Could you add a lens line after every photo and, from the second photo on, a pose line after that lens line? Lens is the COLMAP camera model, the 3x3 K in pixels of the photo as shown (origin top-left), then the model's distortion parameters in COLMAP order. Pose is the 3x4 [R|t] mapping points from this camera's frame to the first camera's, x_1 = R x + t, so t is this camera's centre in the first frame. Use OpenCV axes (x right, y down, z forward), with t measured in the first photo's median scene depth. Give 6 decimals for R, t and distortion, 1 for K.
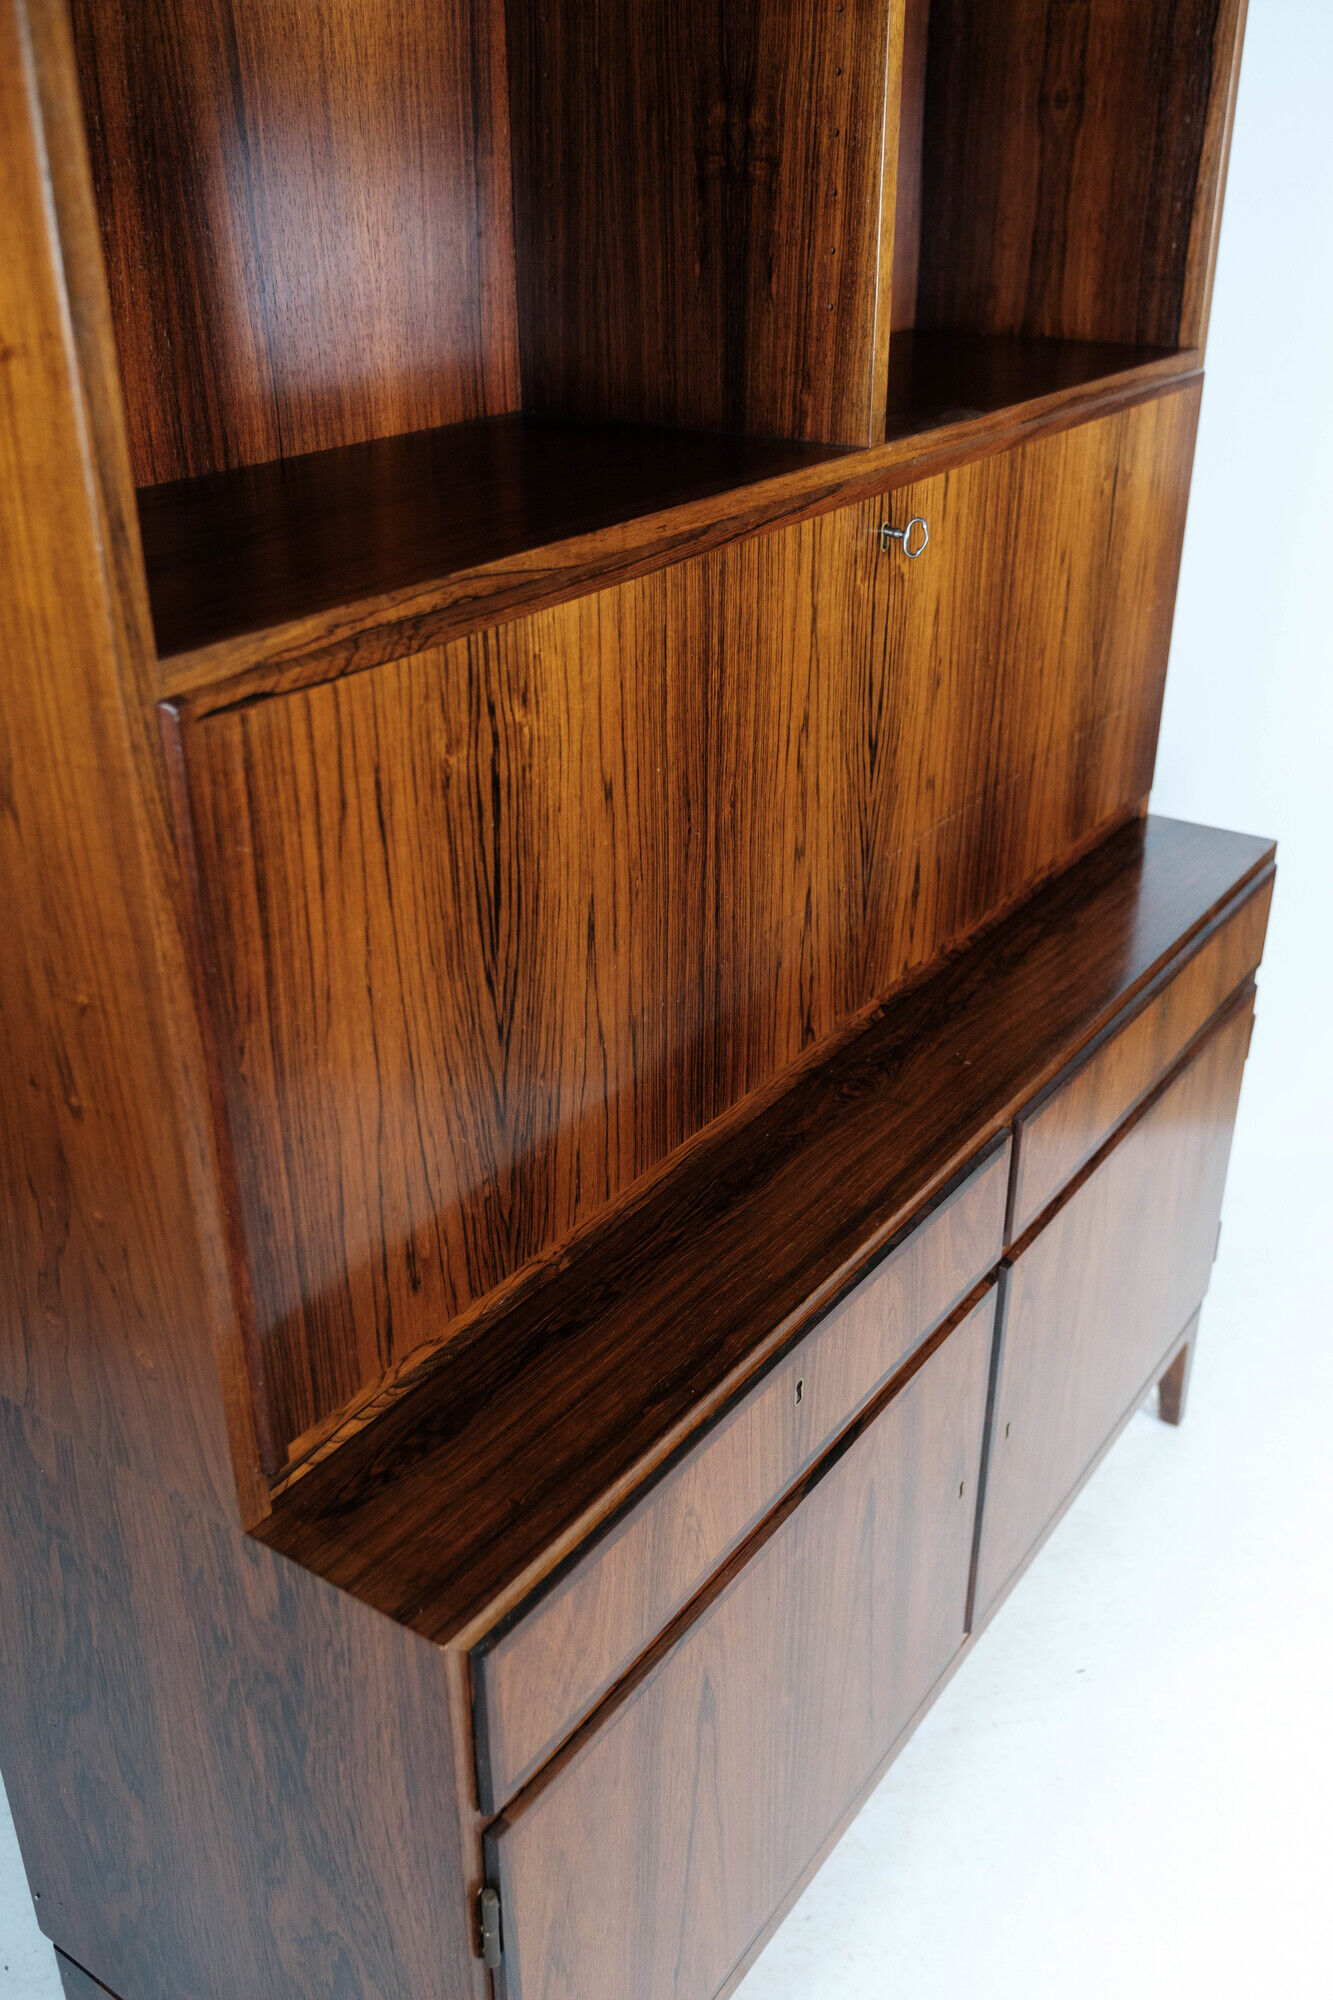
lens RADIAL K [[1748.7, 0, 666.5], [0, 1748.7, 1000.0], [0, 0, 1]] dist [0.028655, -0.022625]
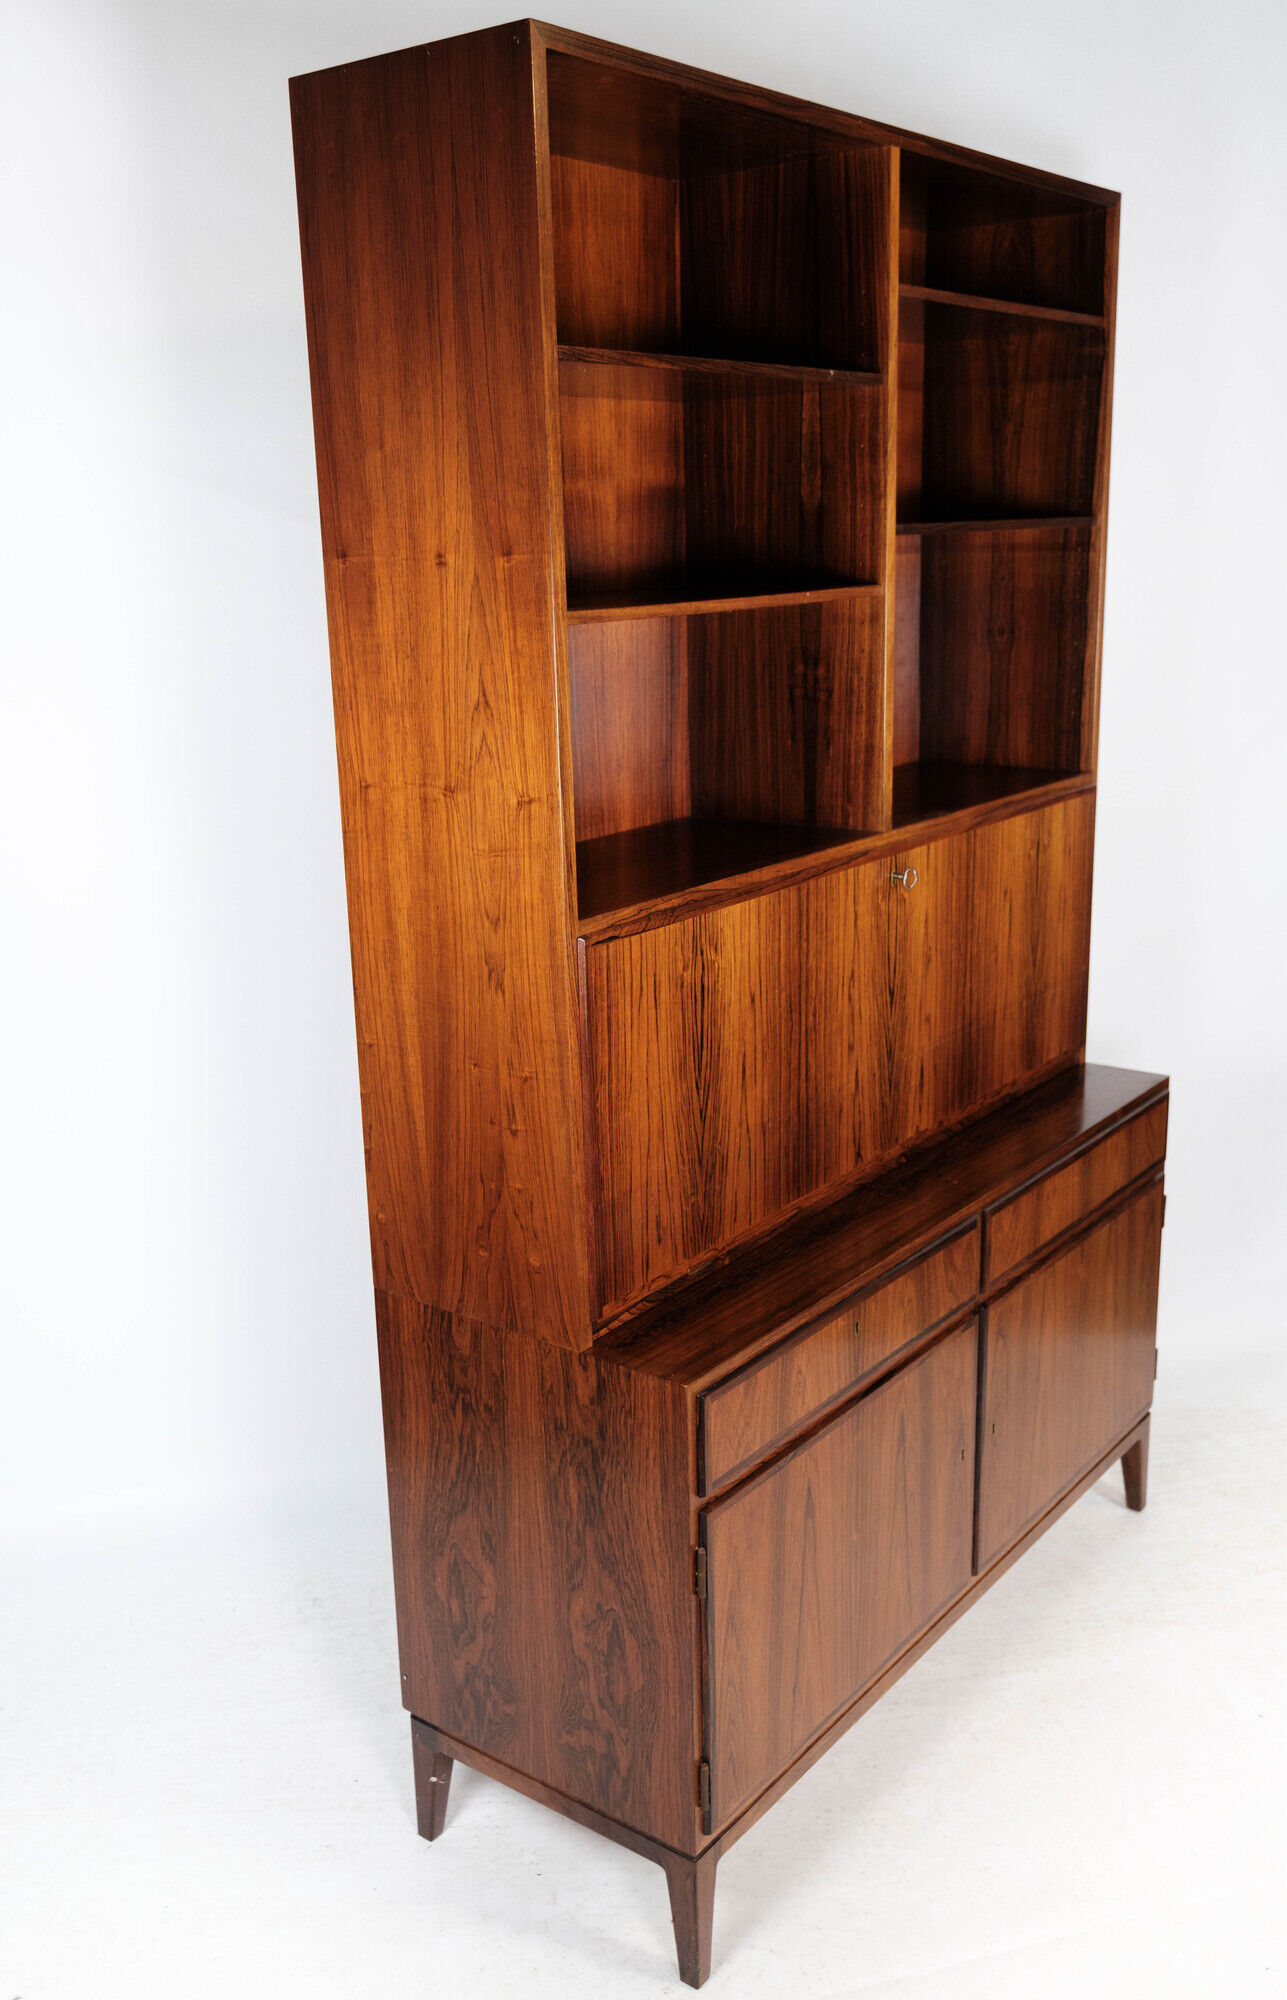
lens RADIAL K [[1790.4, 0, 639.4], [0, 1790.4, 1050.5], [0, 0, 1]] dist [0.110459, -0.374546]
pose [[0.998871, -0.008962, -0.046654, -0.060255], [0.000048, 0.982237, -0.187645, 0.287132], [0.047506, 0.187431, 0.981128, -0.891517]]
